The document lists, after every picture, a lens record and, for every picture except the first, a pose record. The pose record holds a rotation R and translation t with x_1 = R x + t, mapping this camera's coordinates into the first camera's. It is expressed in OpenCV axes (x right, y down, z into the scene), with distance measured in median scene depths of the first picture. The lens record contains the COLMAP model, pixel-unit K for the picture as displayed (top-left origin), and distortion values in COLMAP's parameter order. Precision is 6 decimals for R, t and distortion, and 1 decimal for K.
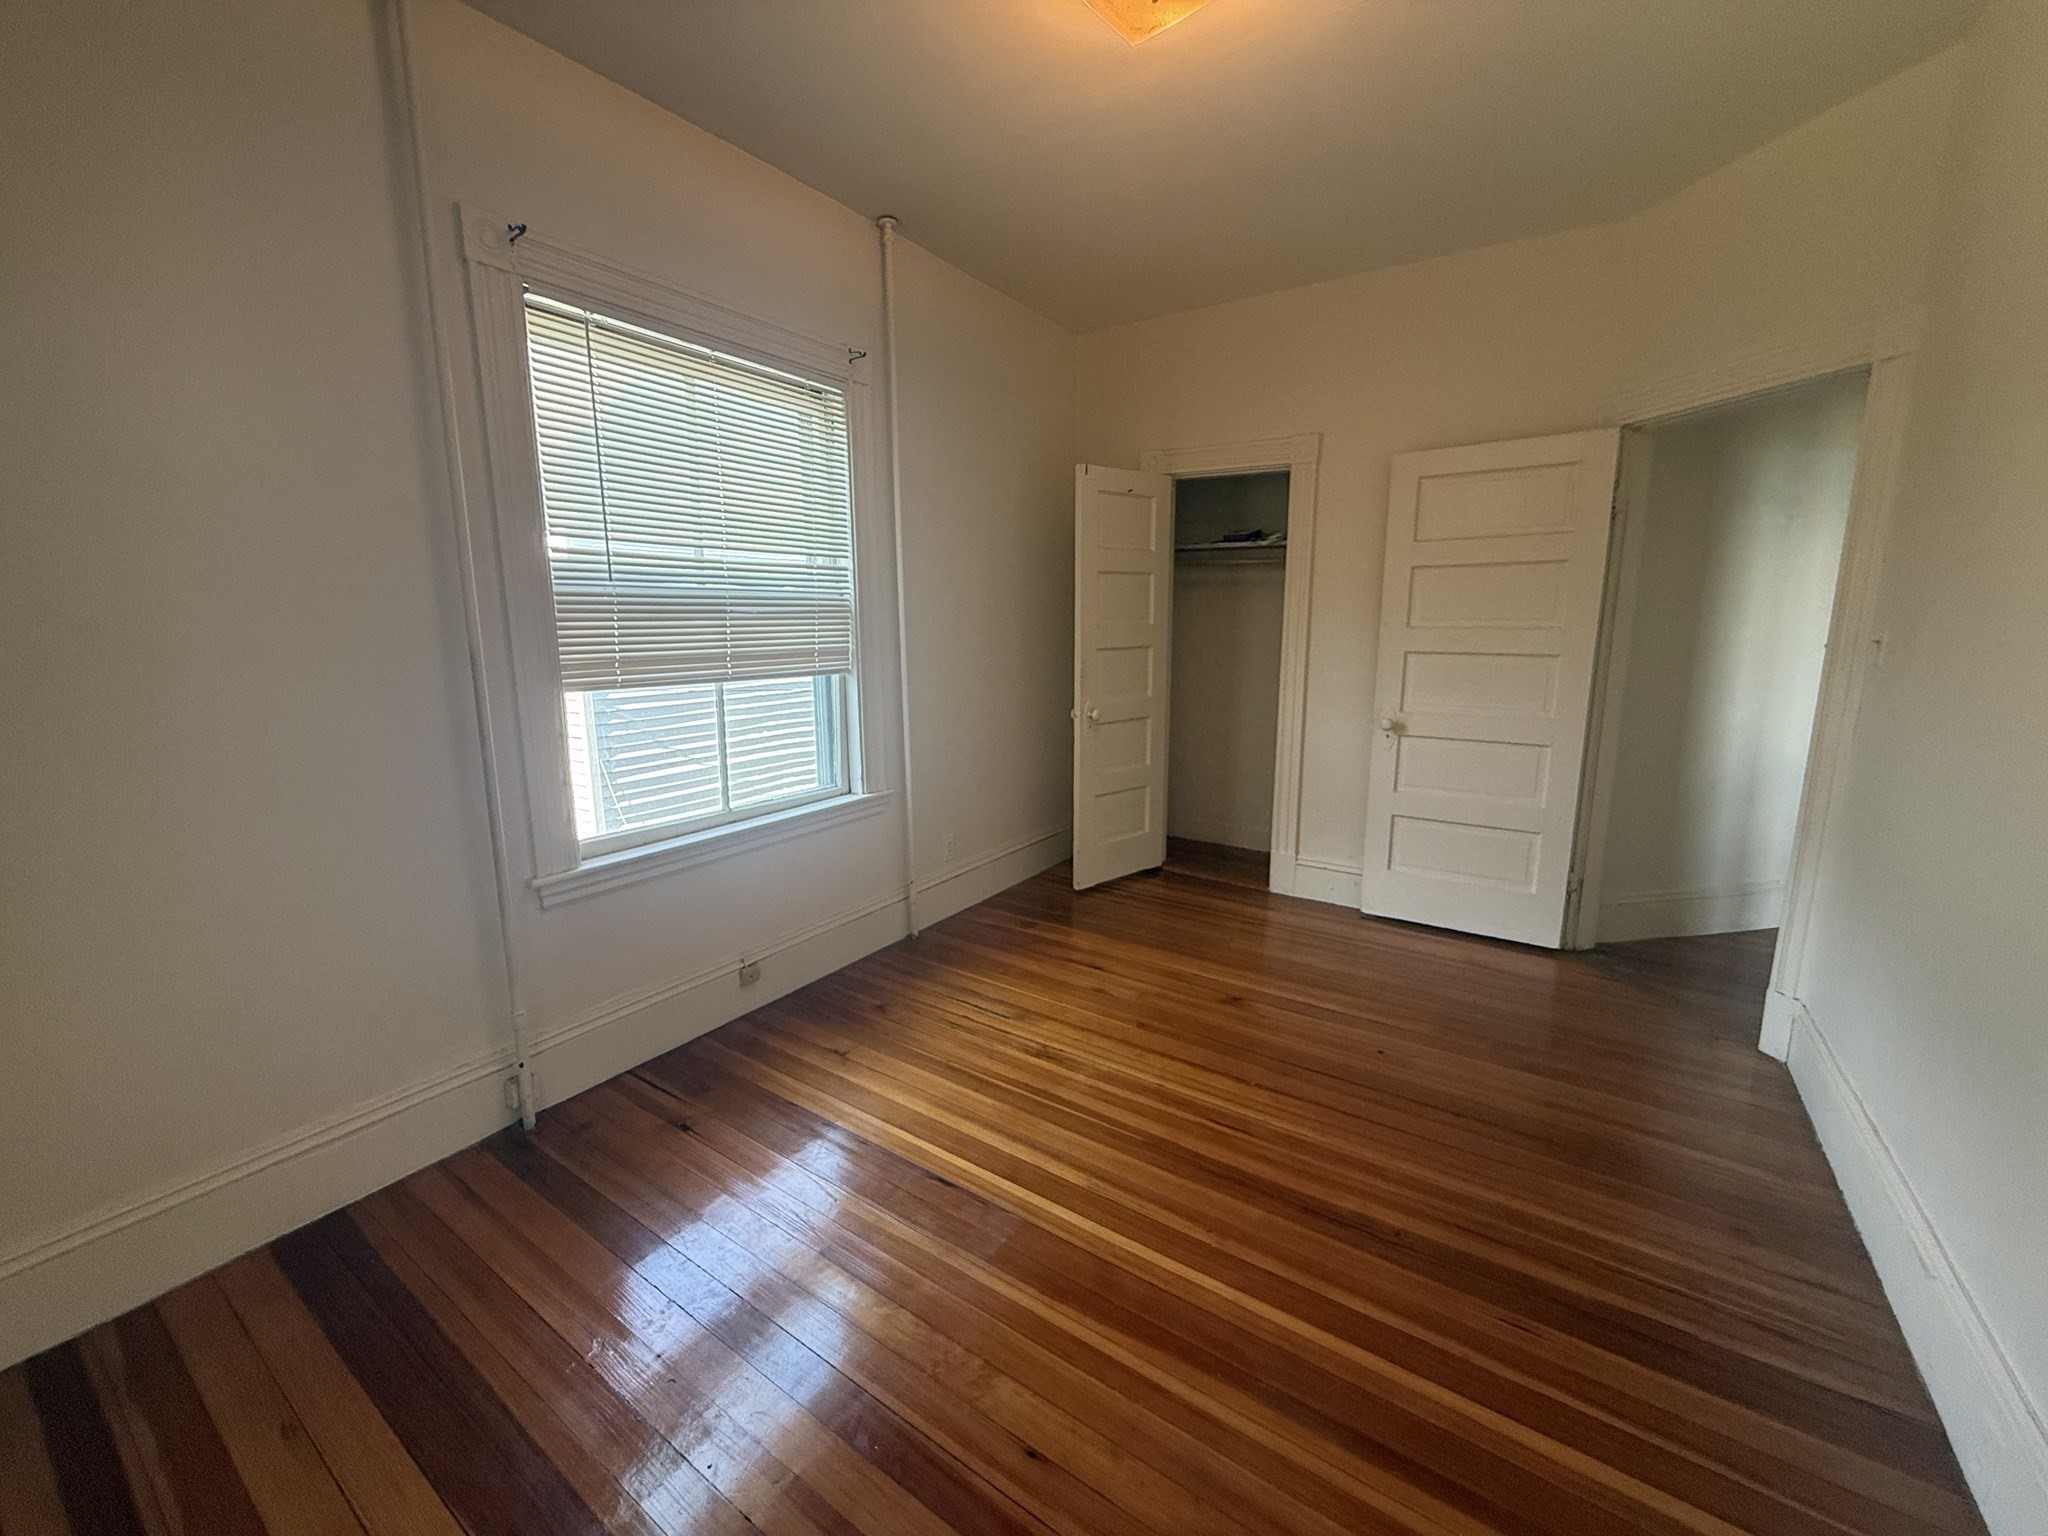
lens RADIAL K [[807.2, 0, 1024.0], [0, 807.2, 768.0], [0, 0, 1]] dist [-0.000179, -0.000041]
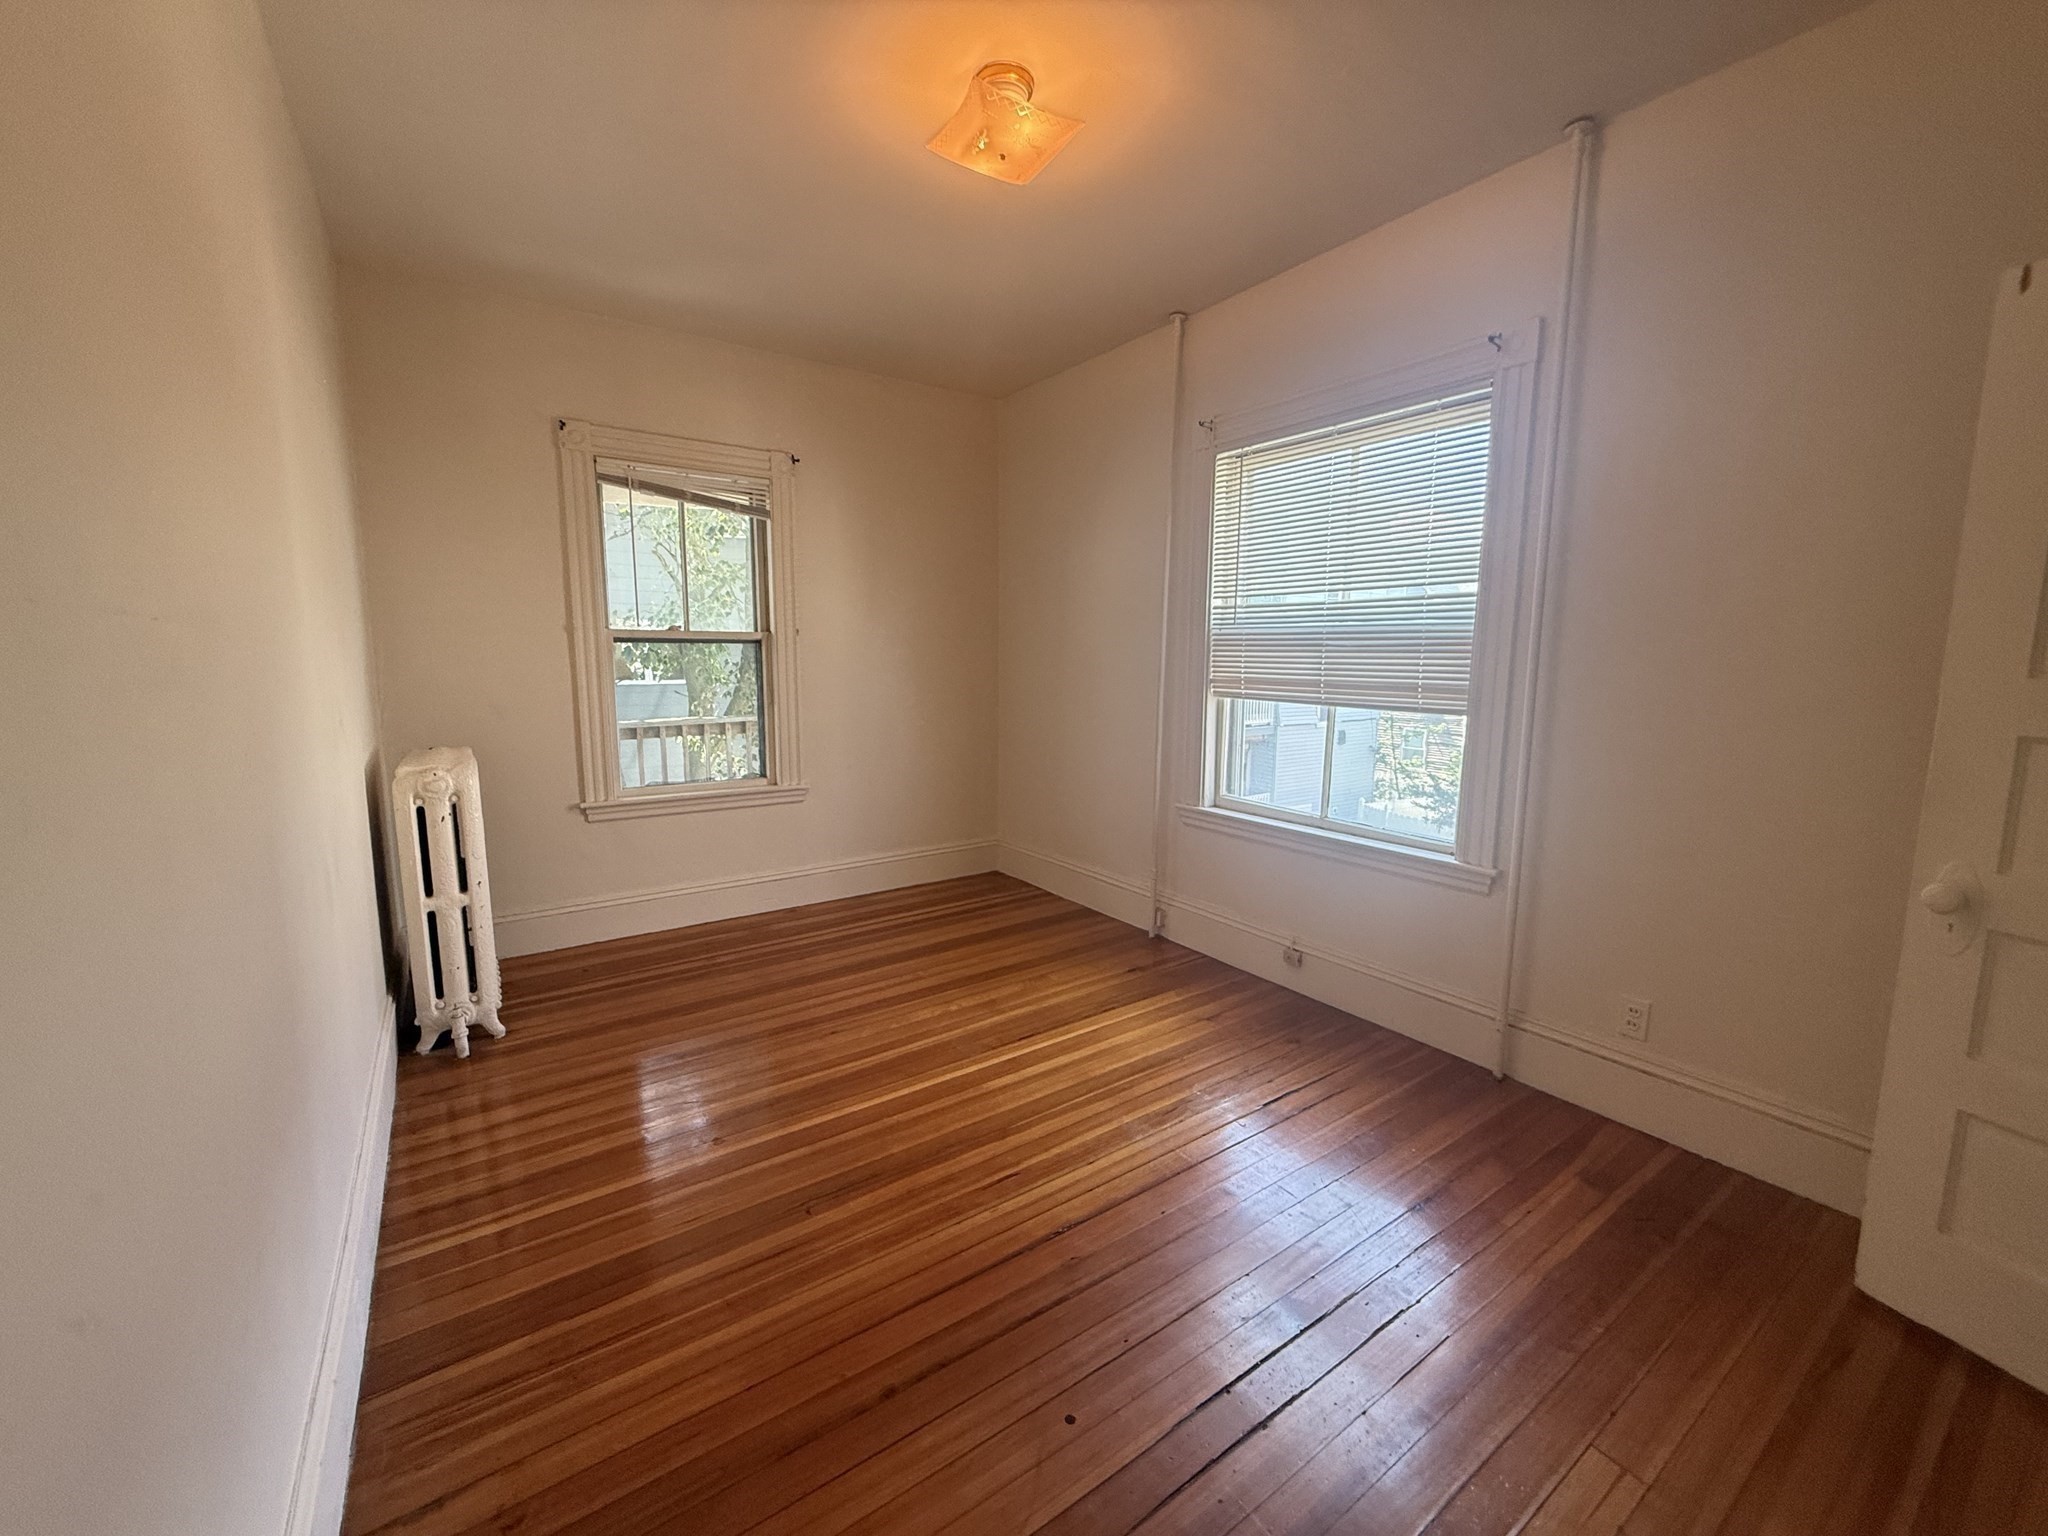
lens RADIAL K [[821.3, 0, 1028.1], [0, 821.3, 765.7], [0, 0, 1]] dist [0.000707, 0.000099]
pose [[-0.353891, 0.135716, -0.925388, 1.013898], [-0.169656, 0.963687, 0.206214, -0.222456], [0.919771, 0.229975, -0.318015, 1.151895]]
